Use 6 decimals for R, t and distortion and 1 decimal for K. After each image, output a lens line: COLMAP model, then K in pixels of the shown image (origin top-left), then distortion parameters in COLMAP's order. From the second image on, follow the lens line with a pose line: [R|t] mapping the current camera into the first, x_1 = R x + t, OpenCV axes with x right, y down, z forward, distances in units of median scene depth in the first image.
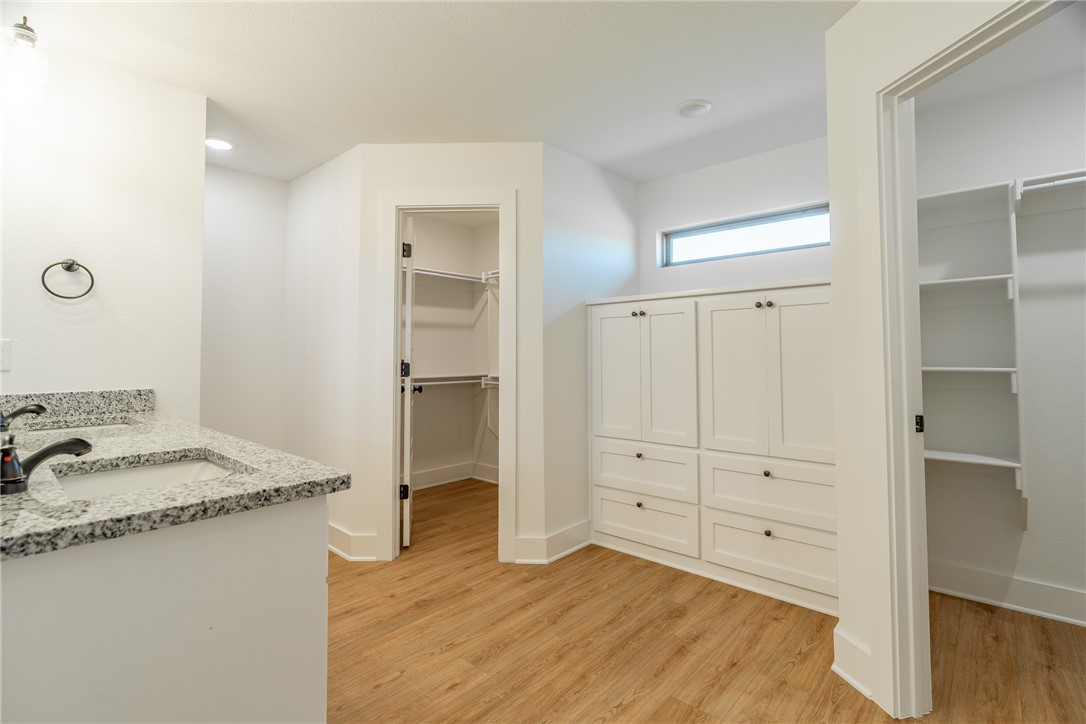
lens RADIAL K [[506.2, 0, 561.6], [0, 506.2, 345.5], [0, 0, 1]] dist [-0.002922, -0.000994]
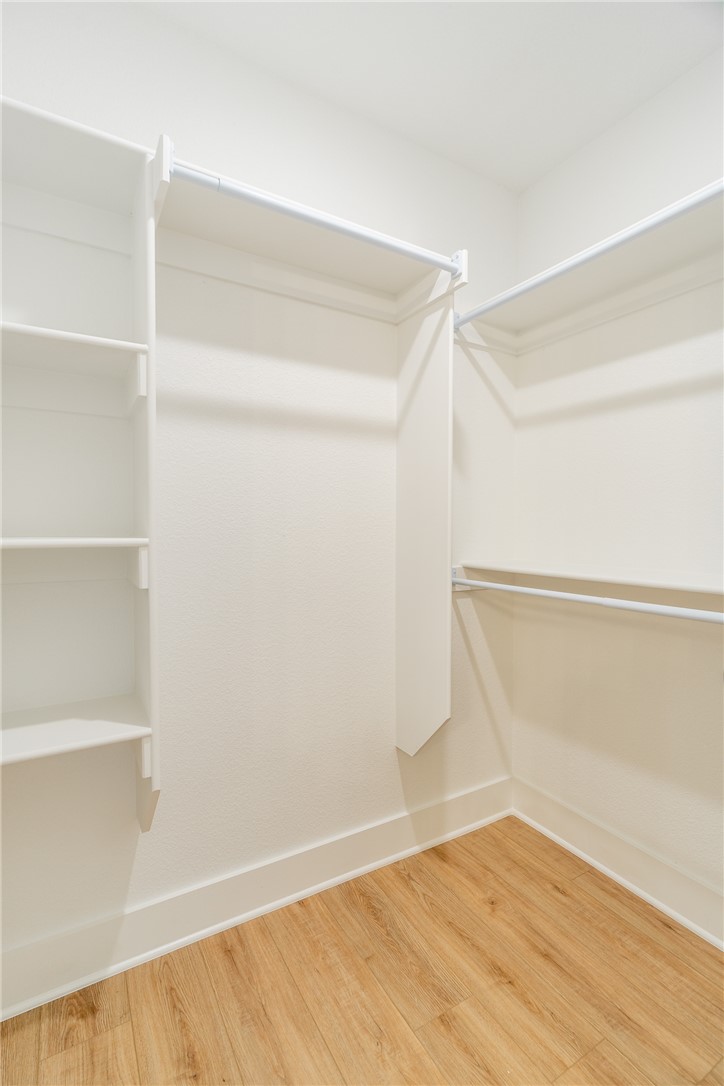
lens RADIAL K [[526.5, 0, 364.6], [0, 526.5, 531.4], [0, 0, 1]] dist [-0.003683, 0.000103]
pose [[0.332842, -0.014815, 0.942866, 0.375627], [-0.034831, 0.999001, 0.027992, 0.012632], [-0.942339, -0.042158, 0.331993, 0.487127]]
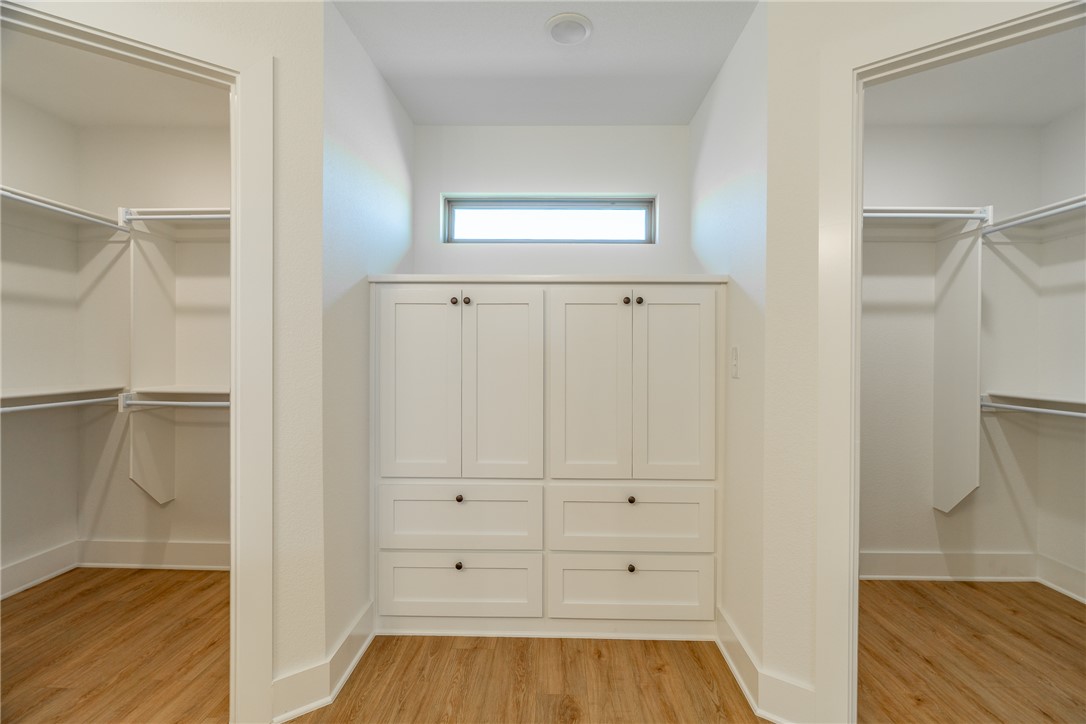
lens RADIAL K [[500.9, 0, 543.0], [0, 500.9, 362.0], [0, 0, 1]] dist [-0.003203, 0.000744]
pose [[0.771837, -0.003657, 0.635810, -0.216340], [-0.022402, 0.999206, 0.032942, -0.003124], [-0.635426, -0.039669, 0.771142, 0.397664]]
